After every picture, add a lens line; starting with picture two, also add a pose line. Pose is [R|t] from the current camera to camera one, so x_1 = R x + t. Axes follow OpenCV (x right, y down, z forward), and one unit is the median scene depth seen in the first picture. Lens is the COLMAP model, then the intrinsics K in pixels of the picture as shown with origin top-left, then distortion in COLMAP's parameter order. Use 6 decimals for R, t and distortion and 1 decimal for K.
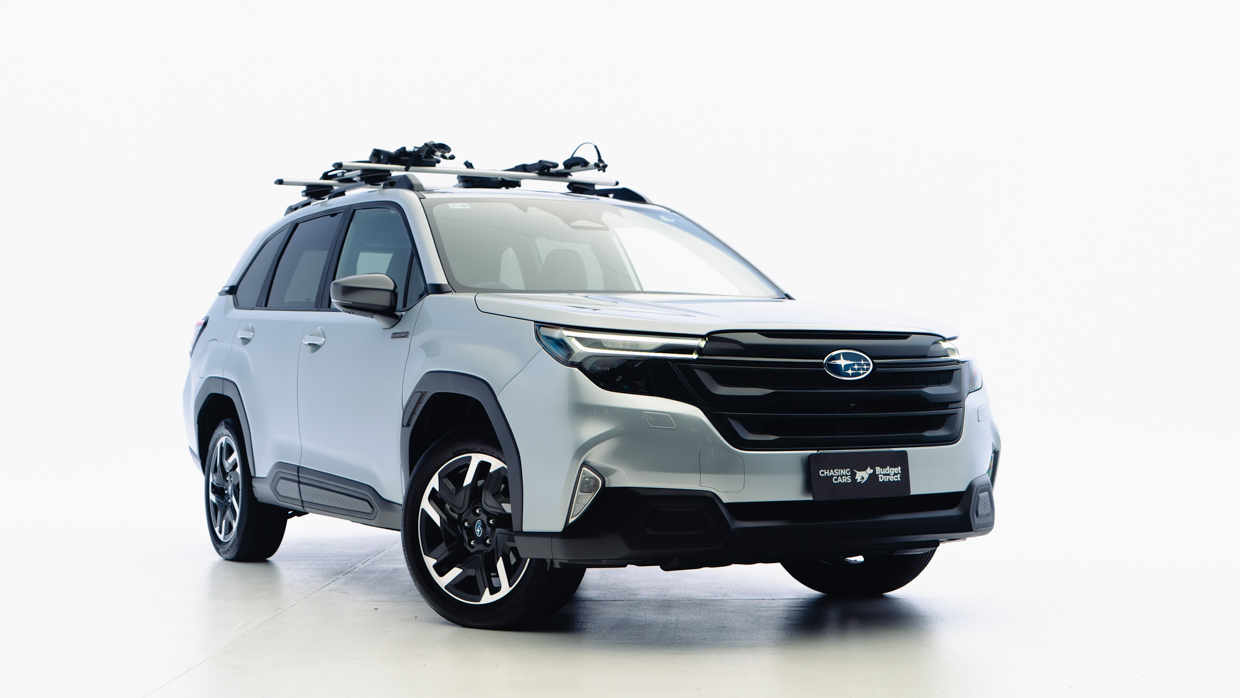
lens RADIAL K [[1760.1, 0, 618.4], [0, 1760.1, 350.3], [0, 0, 1]] dist [0.009296, 0.000000]
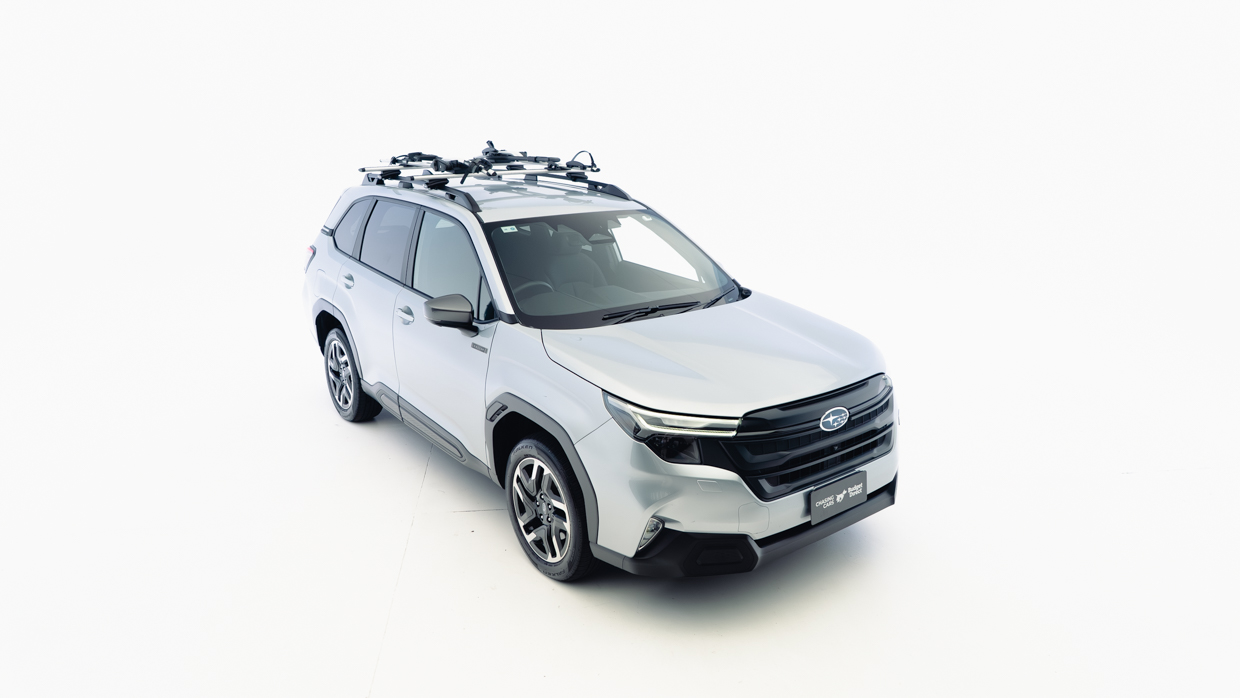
lens RADIAL K [[848.2, 0, 624.8], [0, 848.2, 342.8], [0, 0, 1]] dist [-0.001186, -0.000383]
pose [[0.990190, -0.029280, 0.136628, -0.102713], [-0.011106, 0.958215, 0.285835, -0.204051], [-0.139288, -0.284548, 0.948489, 0.362361]]
